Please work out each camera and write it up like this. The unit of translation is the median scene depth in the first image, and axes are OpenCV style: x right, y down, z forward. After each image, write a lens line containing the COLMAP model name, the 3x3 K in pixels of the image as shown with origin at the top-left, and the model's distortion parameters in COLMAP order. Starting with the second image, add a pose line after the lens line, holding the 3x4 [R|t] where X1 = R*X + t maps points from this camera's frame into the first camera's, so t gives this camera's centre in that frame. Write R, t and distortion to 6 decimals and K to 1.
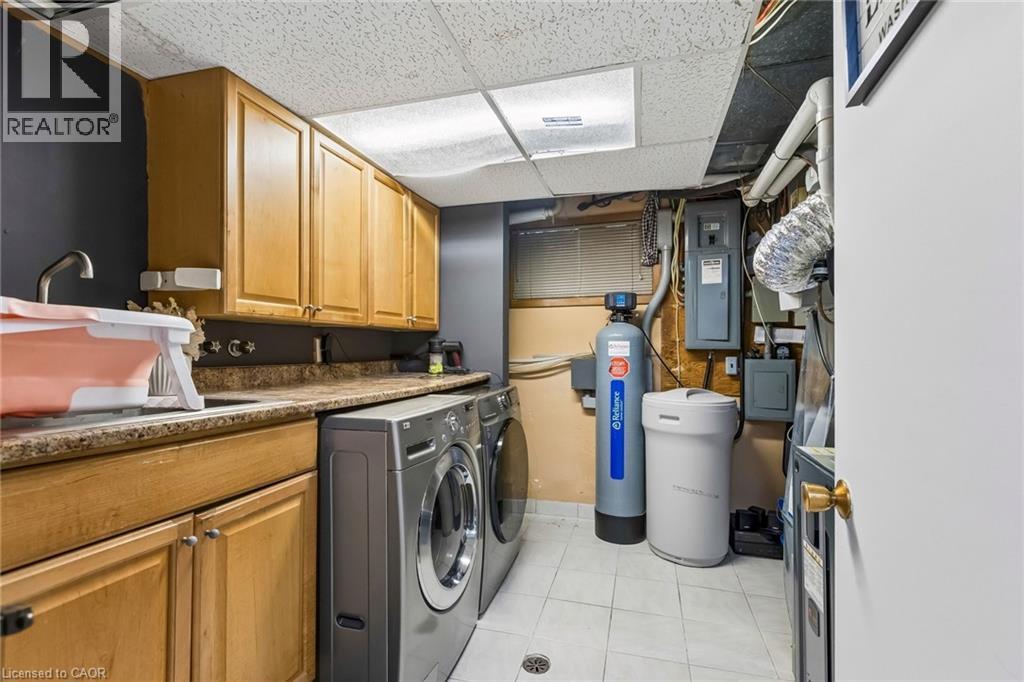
lens RADIAL K [[463.2, 0, 513.2], [0, 463.2, 344.0], [0, 0, 1]] dist [0.000137, 0.000032]
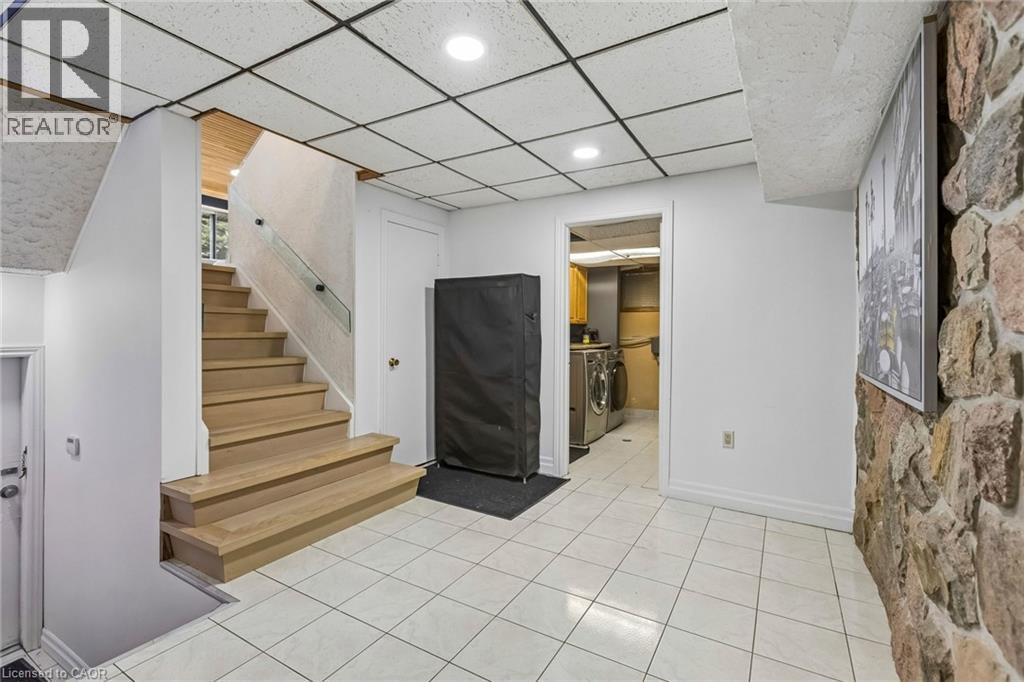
lens RADIAL K [[463.2, 0, 512.6], [0, 463.2, 331.8], [0, 0, 1]] dist [0.000137, 0.000032]
pose [[0.968849, 0.008003, -0.247524, 0.041911], [-0.005863, 0.999939, 0.009384, -0.010678], [0.247584, -0.007641, 0.968836, -1.245118]]
